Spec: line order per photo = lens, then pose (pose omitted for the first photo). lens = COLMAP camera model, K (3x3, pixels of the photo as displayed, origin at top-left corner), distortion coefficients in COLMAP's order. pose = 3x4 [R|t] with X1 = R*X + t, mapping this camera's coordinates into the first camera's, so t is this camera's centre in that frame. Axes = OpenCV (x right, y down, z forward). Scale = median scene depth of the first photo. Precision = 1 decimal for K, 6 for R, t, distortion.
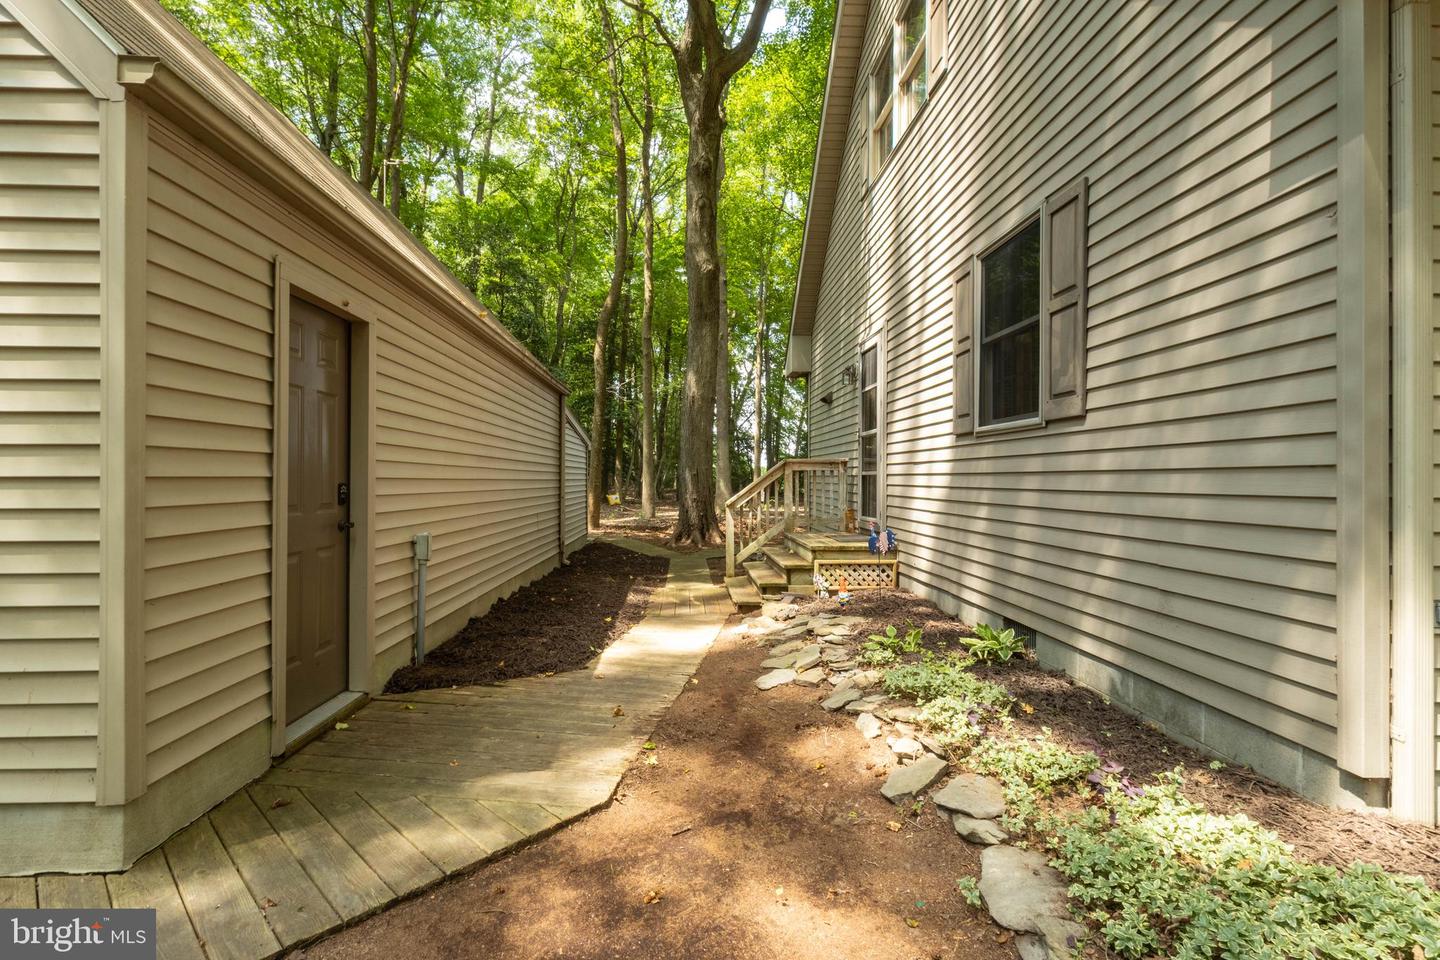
lens RADIAL K [[684.2, 0, 718.3], [0, 684.2, 480.0], [0, 0, 1]] dist [0.012784, -0.000450]
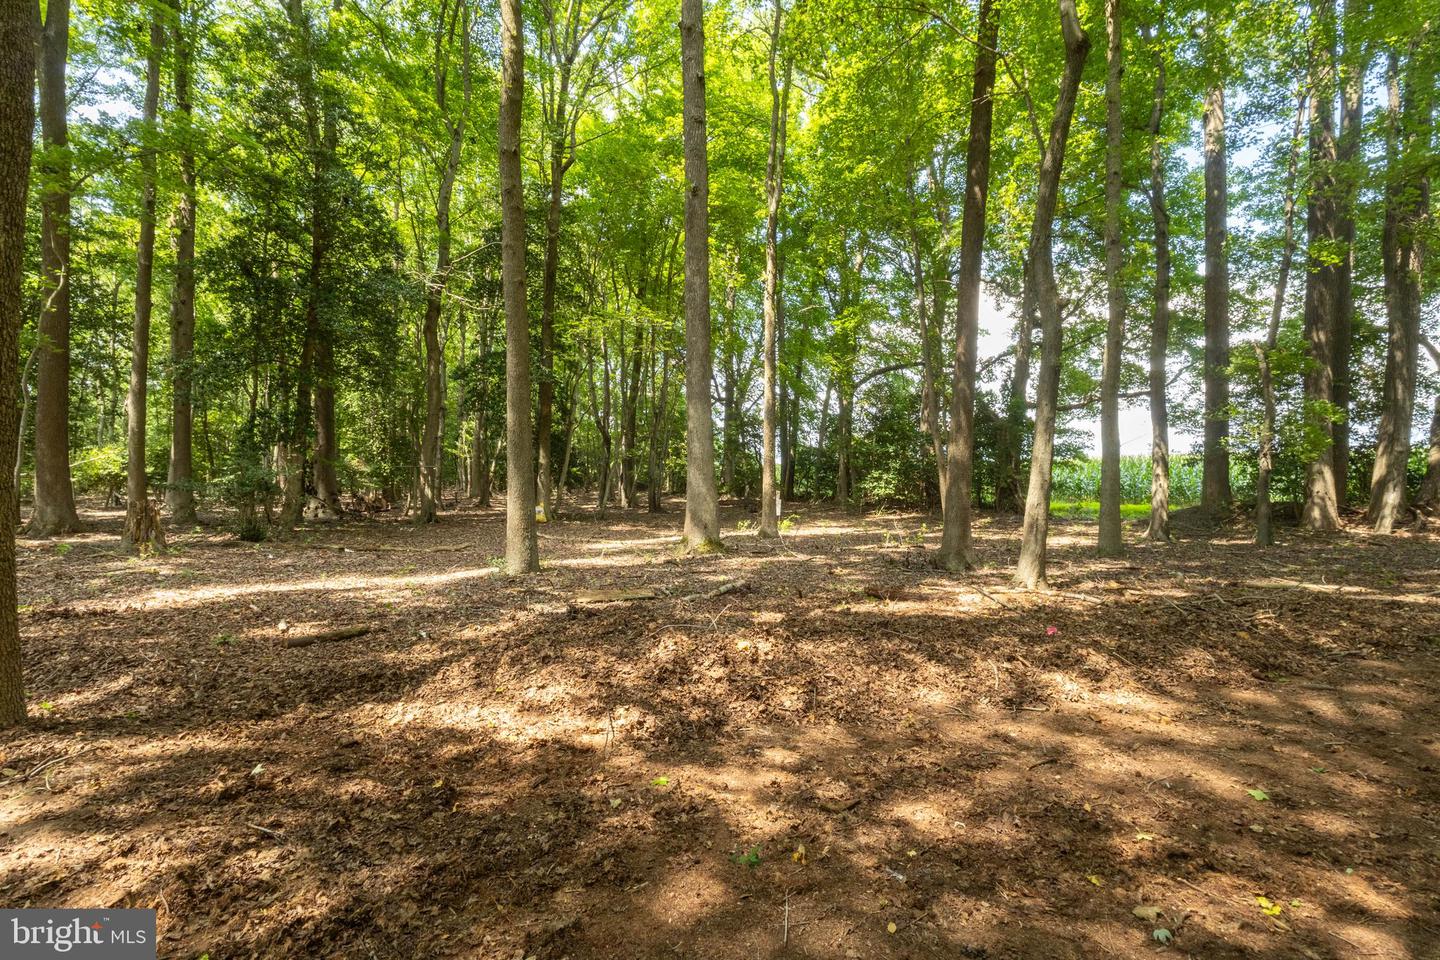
lens RADIAL K [[684.2, 0, 720.5], [0, 684.2, 478.9], [0, 0, 1]] dist [0.012784, -0.000450]
pose [[0.999878, -0.003093, -0.015308, 0.015789], [0.003120, 0.999994, 0.001730, -0.002664], [0.015303, -0.001777, 0.999881, 0.238220]]
